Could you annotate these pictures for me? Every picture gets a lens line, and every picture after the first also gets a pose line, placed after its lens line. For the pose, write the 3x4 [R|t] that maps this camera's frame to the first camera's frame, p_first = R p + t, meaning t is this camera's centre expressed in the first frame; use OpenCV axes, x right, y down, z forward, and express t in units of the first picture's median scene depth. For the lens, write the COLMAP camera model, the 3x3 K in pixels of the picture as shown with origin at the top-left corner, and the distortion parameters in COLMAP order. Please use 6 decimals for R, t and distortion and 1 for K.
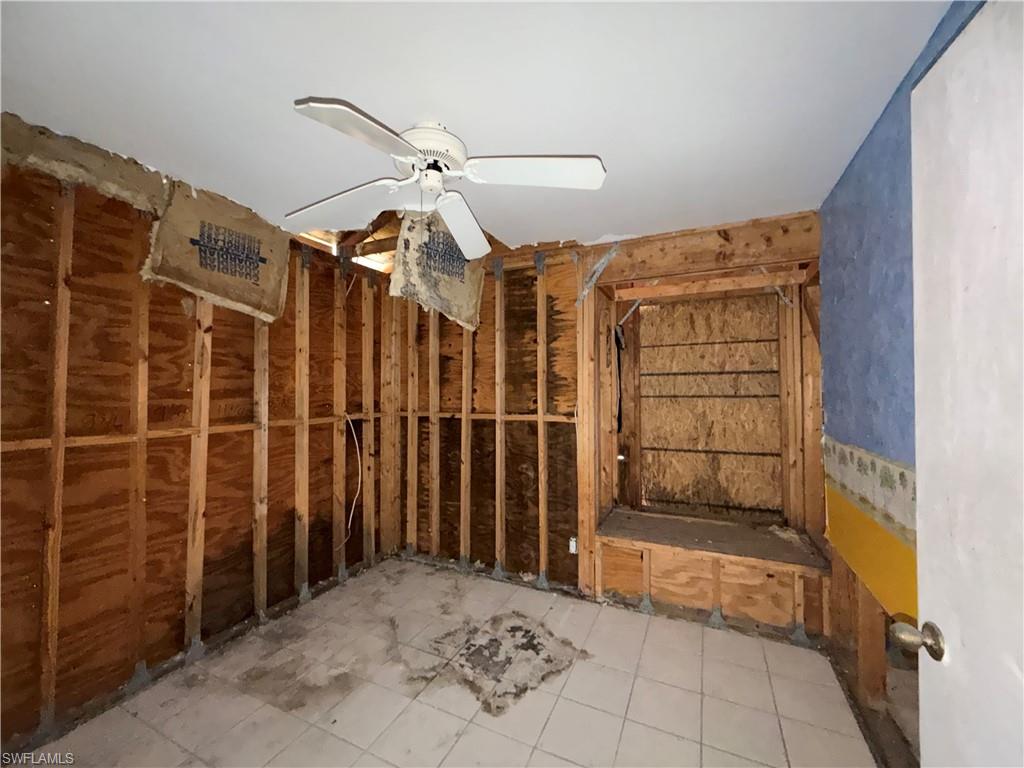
lens RADIAL K [[409.6, 0, 508.7], [0, 409.6, 382.8], [0, 0, 1]] dist [-0.000191, 0.000215]
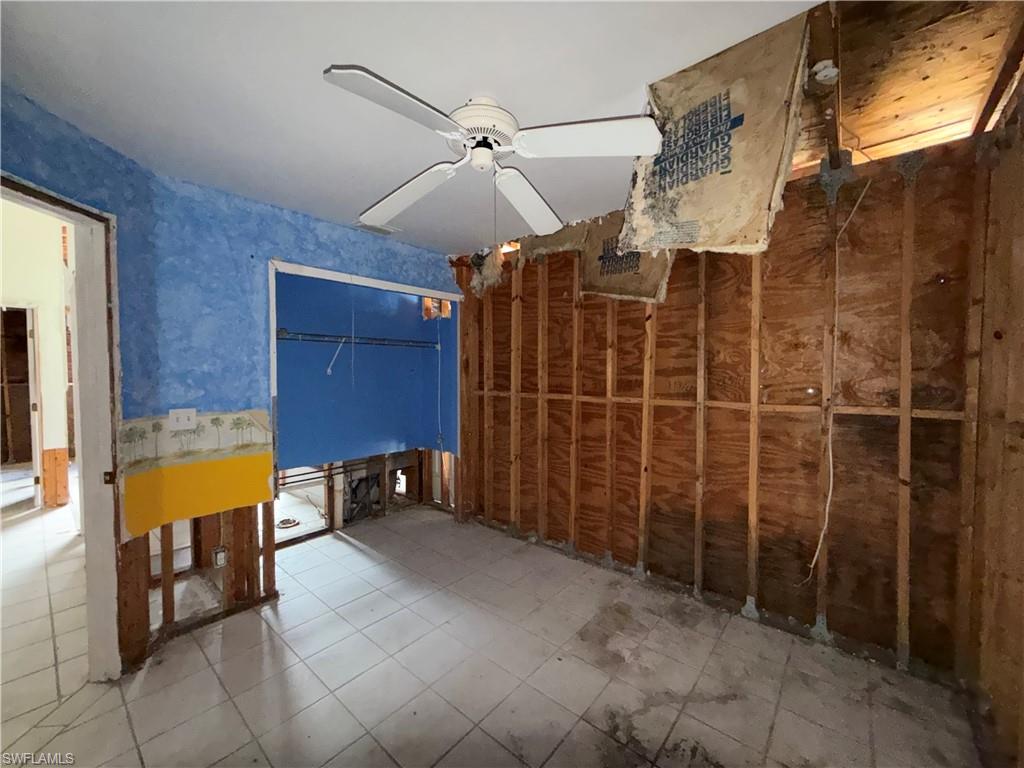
lens RADIAL K [[409.6, 0, 508.7], [0, 409.6, 382.8], [0, 0, 1]] dist [-0.000191, 0.000215]
pose [[-0.258335, 0.033184, -0.965485, 0.503612], [0.015200, 0.999426, 0.030284, 0.016068], [0.965936, -0.006852, -0.258691, 0.854616]]
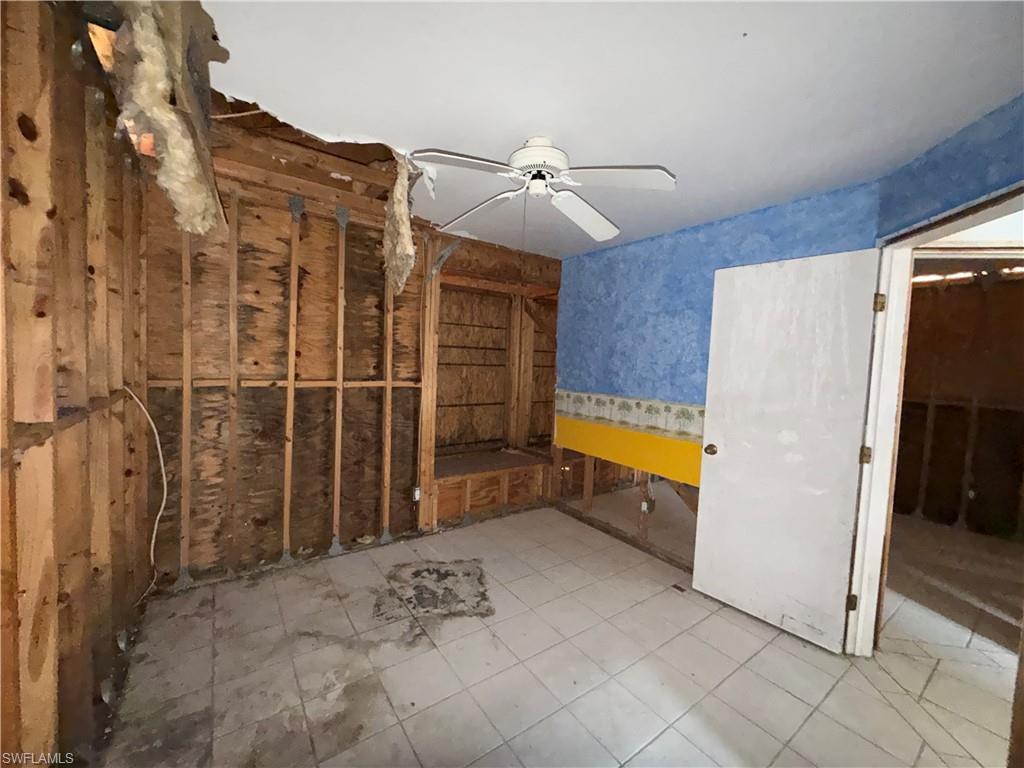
lens RADIAL K [[409.6, 0, 508.7], [0, 409.6, 382.8], [0, 0, 1]] dist [-0.000191, 0.000215]
pose [[0.481912, -0.024252, 0.875884, -0.837778], [-0.058303, 0.996514, 0.059670, 0.005402], [-0.874278, -0.079823, 0.478818, 0.297885]]
